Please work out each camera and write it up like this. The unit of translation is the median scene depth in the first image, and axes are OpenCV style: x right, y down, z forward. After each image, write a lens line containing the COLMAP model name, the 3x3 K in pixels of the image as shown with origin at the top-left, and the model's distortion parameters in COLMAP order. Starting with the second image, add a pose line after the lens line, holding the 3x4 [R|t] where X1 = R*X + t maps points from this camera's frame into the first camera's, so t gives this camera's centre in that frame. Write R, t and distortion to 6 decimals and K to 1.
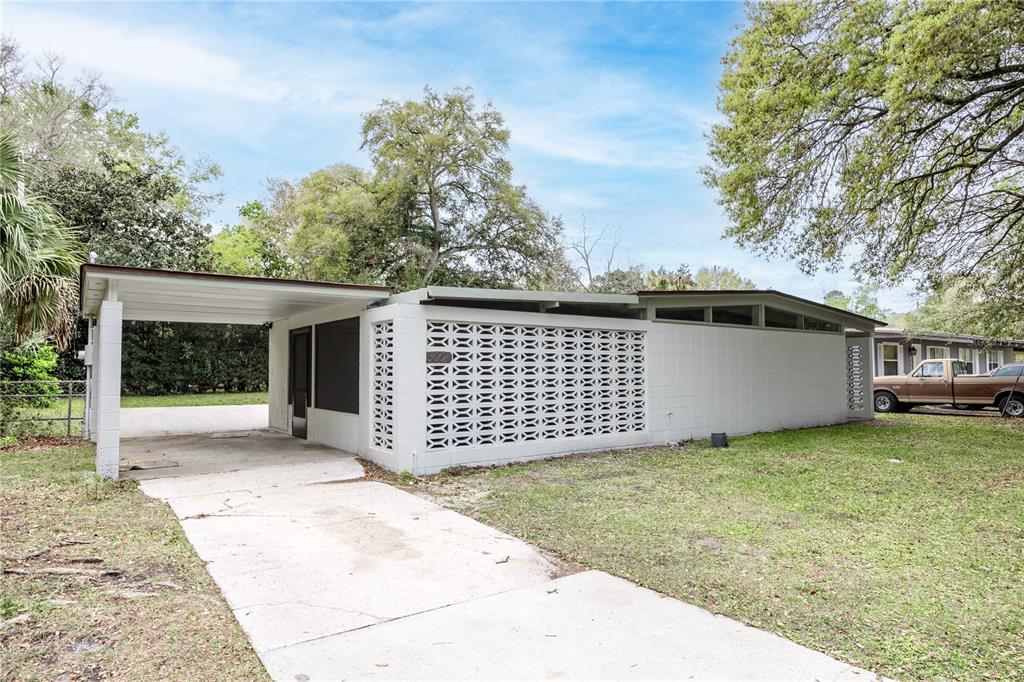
lens RADIAL K [[623.7, 0, 512.0], [0, 623.7, 341.0], [0, 0, 1]] dist [0.003035, 0.000617]
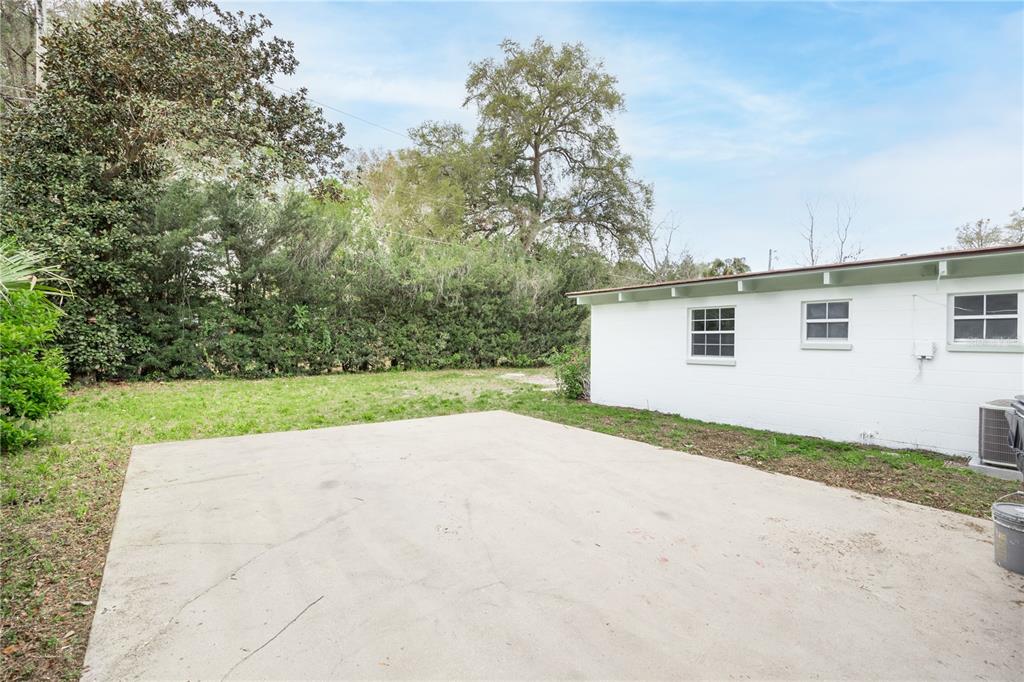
lens RADIAL K [[444.5, 0, 512.0], [0, 444.5, 341.0], [0, 0, 1]] dist [-0.000260, 0.000044]
pose [[0.997882, 0.013396, 0.063649, -0.297706], [-0.016352, 0.998801, 0.046153, 0.015208], [-0.062955, -0.047096, 0.996905, 0.455201]]
